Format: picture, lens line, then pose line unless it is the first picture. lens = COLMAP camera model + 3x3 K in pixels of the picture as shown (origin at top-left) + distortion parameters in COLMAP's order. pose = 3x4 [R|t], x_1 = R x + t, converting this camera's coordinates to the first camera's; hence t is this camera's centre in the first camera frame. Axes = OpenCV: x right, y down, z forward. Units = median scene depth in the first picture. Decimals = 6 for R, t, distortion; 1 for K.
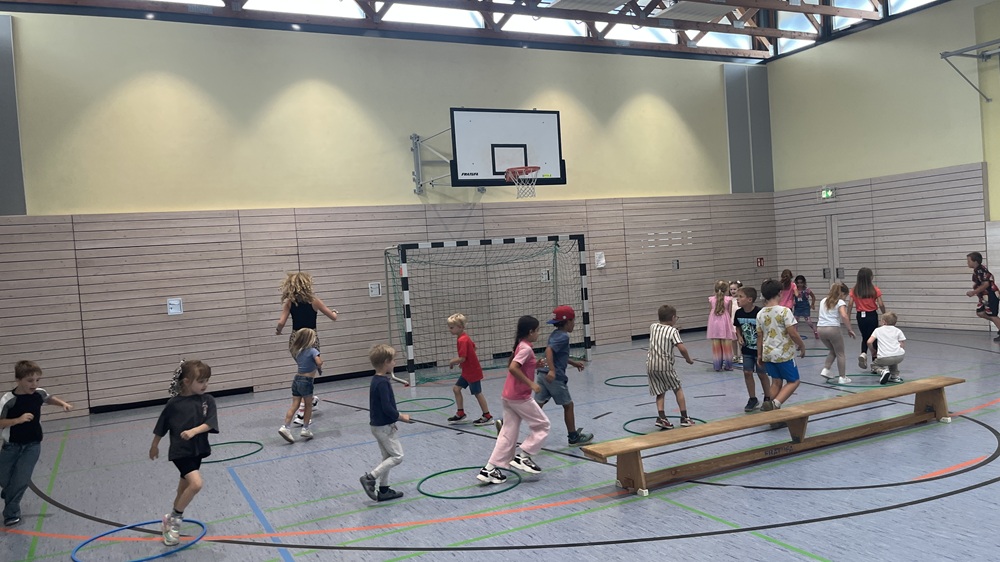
lens RADIAL K [[755.9, 0, 490.7], [0, 755.9, 284.5], [0, 0, 1]] dist [0.051508, -0.068306]
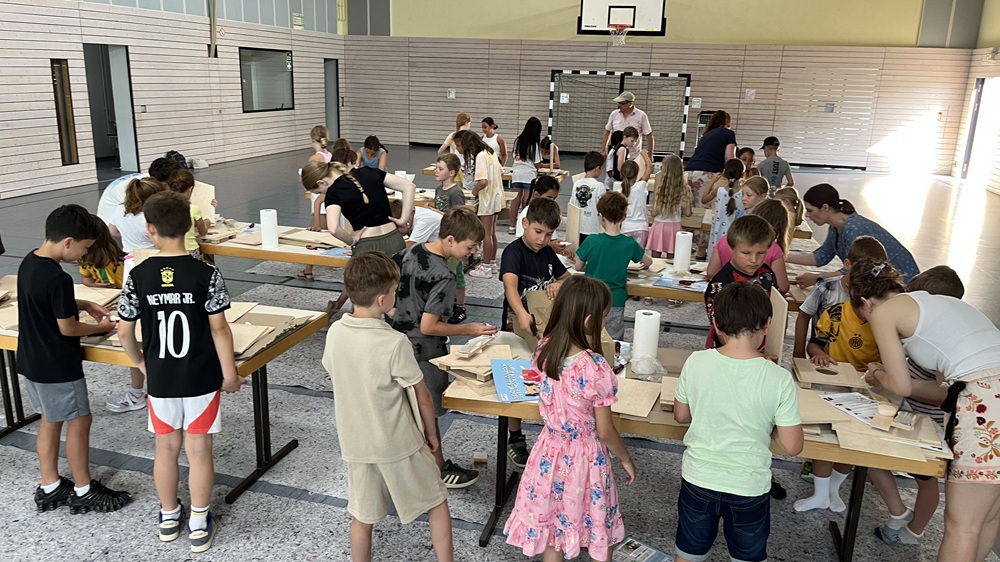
lens RADIAL K [[755.9, 0, 503.0], [0, 755.9, 286.5], [0, 0, 1]] dist [0.051508, -0.068306]
pose [[0.755299, 0.265698, -0.599106, 0.828049], [-0.105459, 0.951495, 0.289026, -0.065377], [0.646840, -0.155120, 0.746683, -0.315967]]
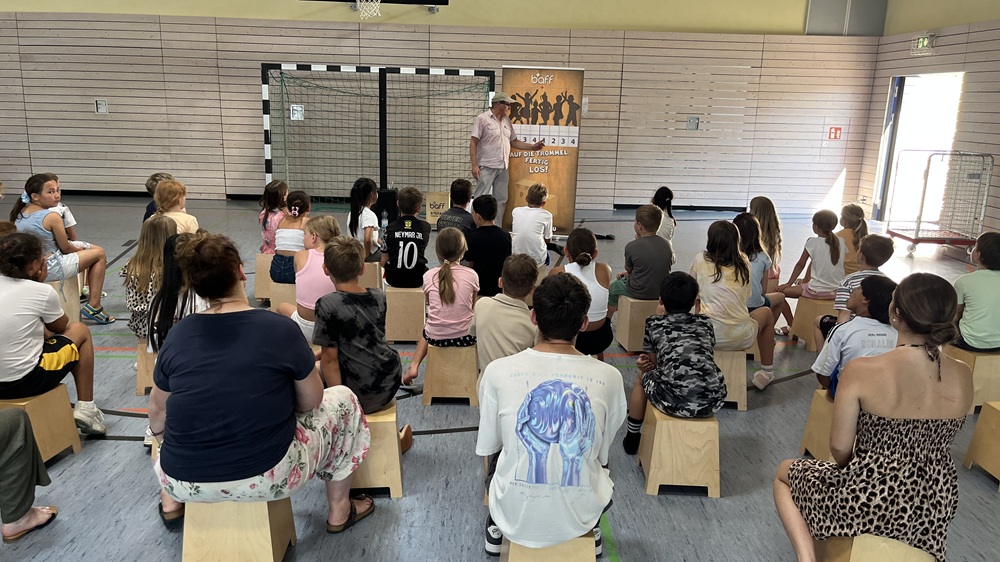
lens RADIAL K [[755.9, 0, 500.5], [0, 755.9, 268.5], [0, 0, 1]] dist [0.051508, -0.068306]
pose [[0.899058, 0.186721, -0.396017, 0.523726], [-0.103997, 0.969689, 0.221107, -0.043161], [0.425299, -0.157603, 0.891225, 0.235514]]
